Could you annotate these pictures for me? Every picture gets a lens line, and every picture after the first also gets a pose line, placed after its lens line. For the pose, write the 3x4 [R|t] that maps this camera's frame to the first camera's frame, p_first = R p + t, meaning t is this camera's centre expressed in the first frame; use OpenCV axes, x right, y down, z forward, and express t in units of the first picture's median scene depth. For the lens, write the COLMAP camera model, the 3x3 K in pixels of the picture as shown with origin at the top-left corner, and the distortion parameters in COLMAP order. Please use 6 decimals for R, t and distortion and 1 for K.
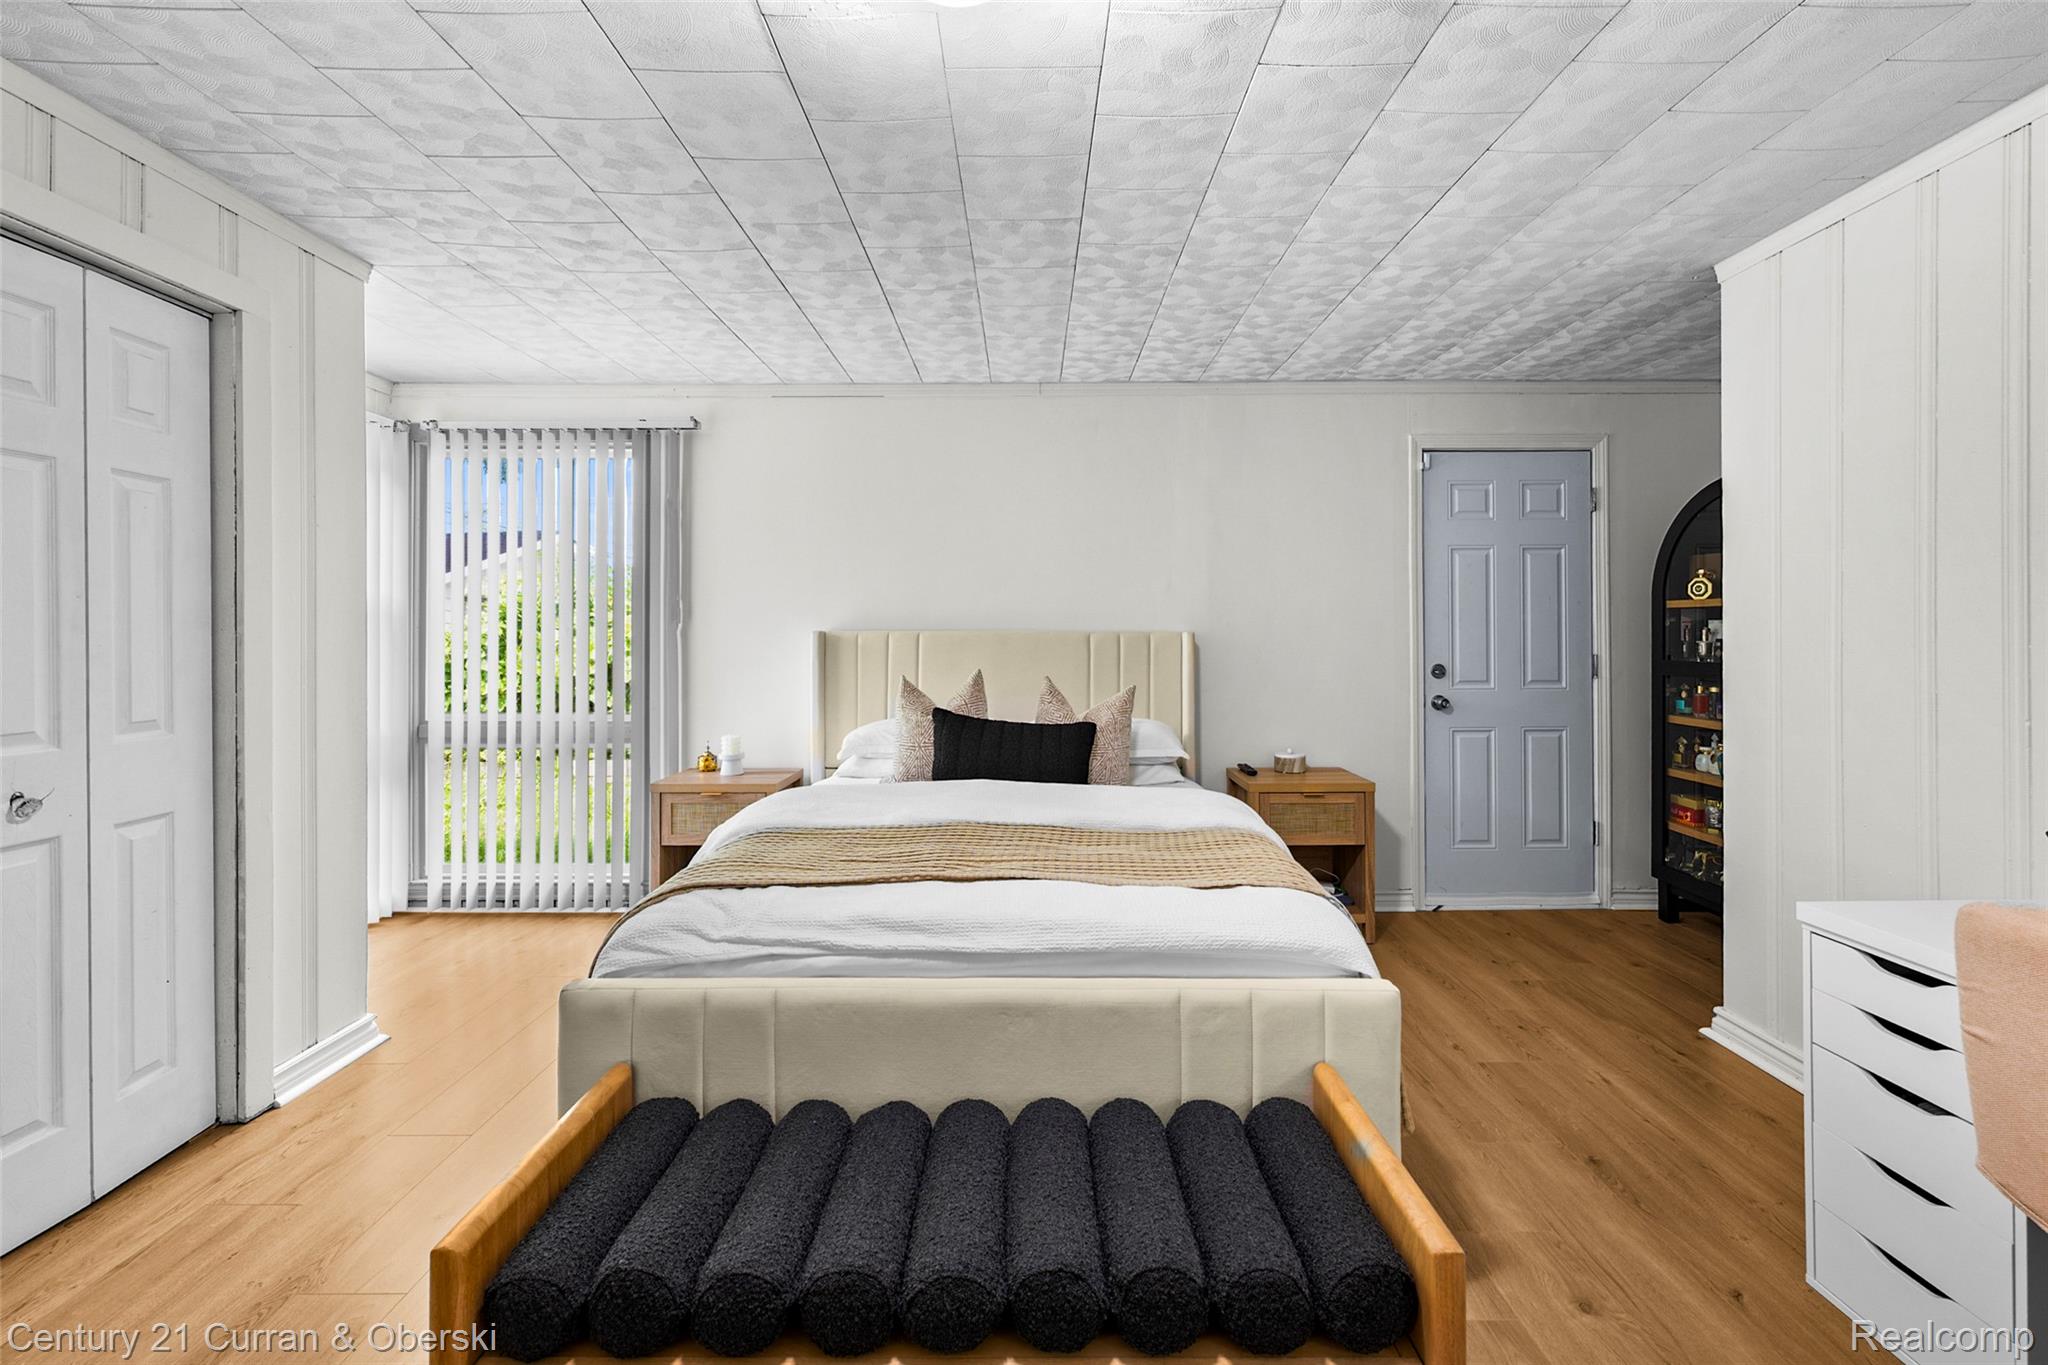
lens RADIAL K [[842.2, 0, 1020.5], [0, 842.2, 638.4], [0, 0, 1]] dist [0.001344, -0.000050]
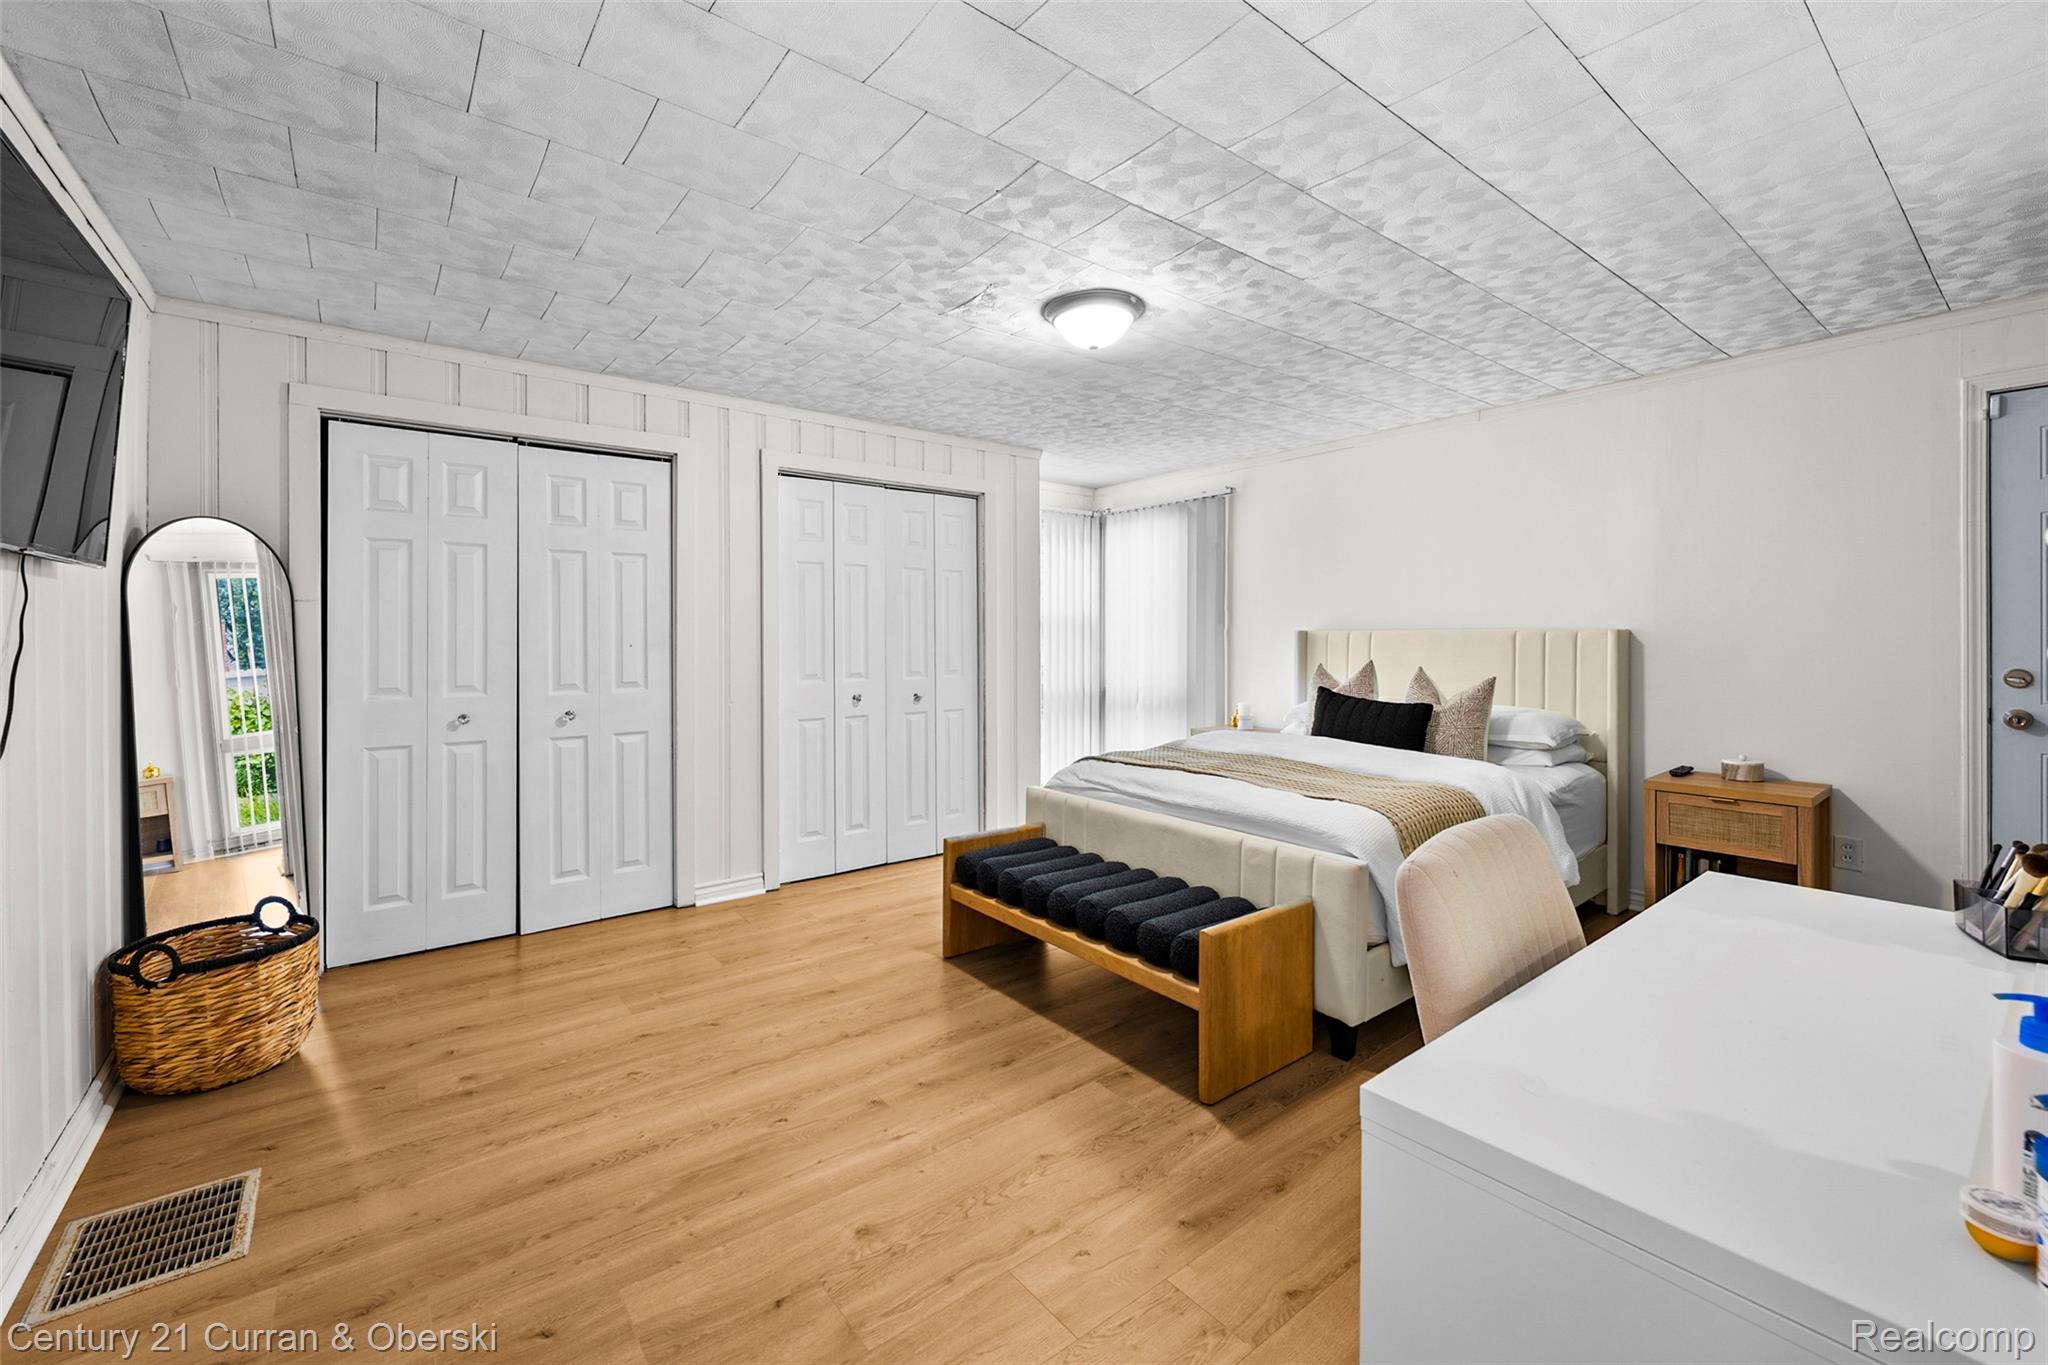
lens RADIAL K [[842.2, 0, 1020.5], [0, 842.2, 638.4], [0, 0, 1]] dist [0.001344, -0.000050]
pose [[0.609080, 0.001762, -0.793107, 0.665879], [0.001604, 0.999993, 0.003454, -0.001893], [0.793107, -0.003376, 0.609073, -0.221799]]
